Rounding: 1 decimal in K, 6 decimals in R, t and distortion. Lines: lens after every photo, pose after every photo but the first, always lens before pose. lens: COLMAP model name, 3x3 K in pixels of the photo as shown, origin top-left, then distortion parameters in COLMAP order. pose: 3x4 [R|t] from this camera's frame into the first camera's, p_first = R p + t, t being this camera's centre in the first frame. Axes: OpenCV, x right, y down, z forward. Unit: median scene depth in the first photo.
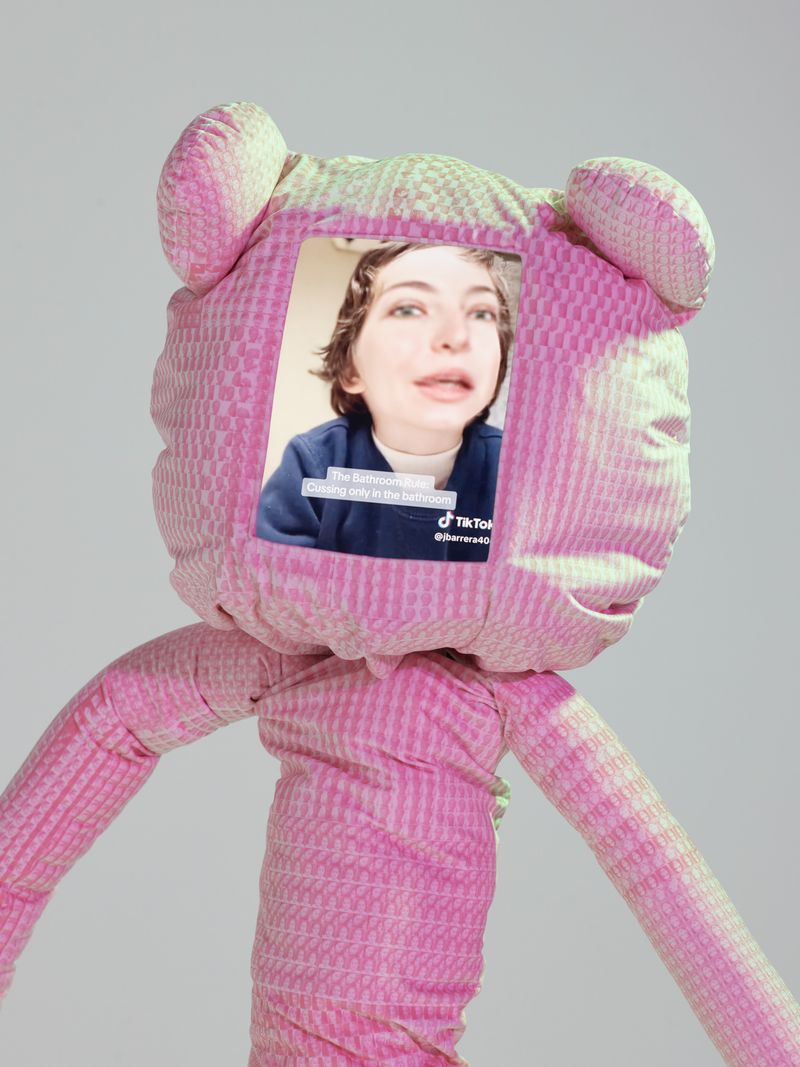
lens RADIAL K [[3704.3, 0, 397.8], [0, 3704.3, 535.9], [0, 0, 1]] dist [-0.059642, 0.000000]
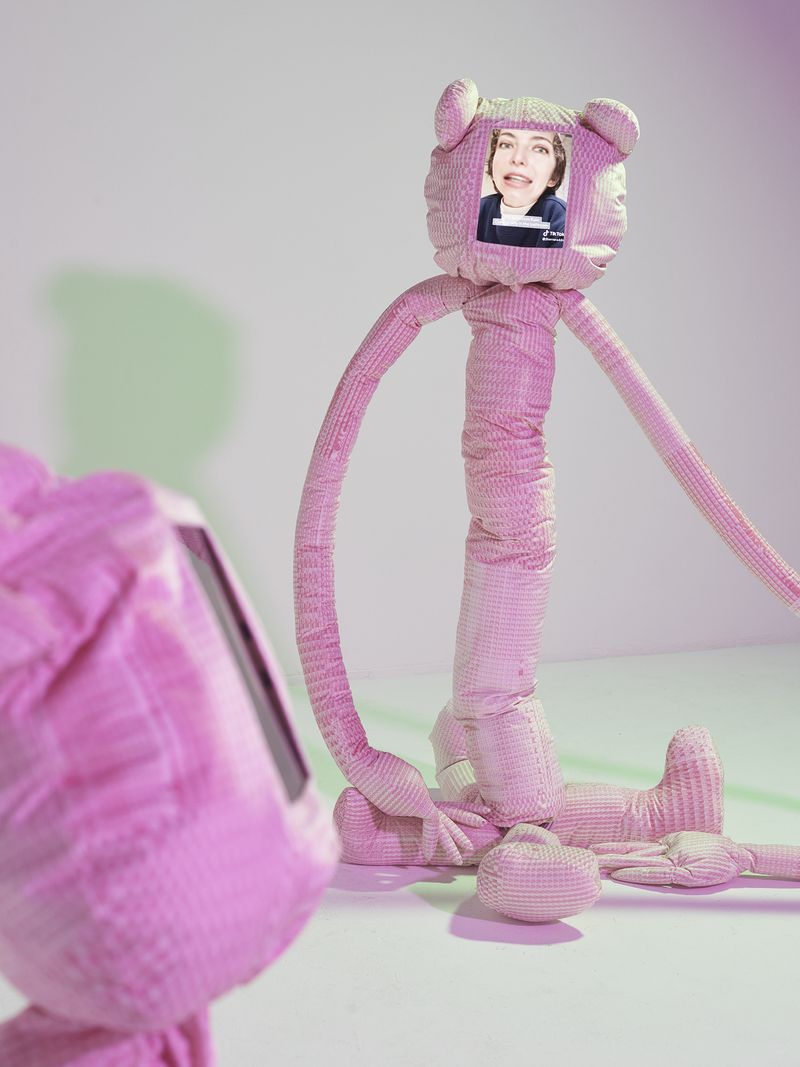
lens RADIAL K [[1935.0, 0, 402.6], [0, 1935.0, 529.3], [0, 0, 1]] dist [-0.040755, 0.000000]
pose [[0.995207, -0.027871, 0.093731, -0.227827], [0.016014, 0.992034, 0.124945, 0.032170], [-0.096467, -0.122845, 0.987726, -0.423154]]
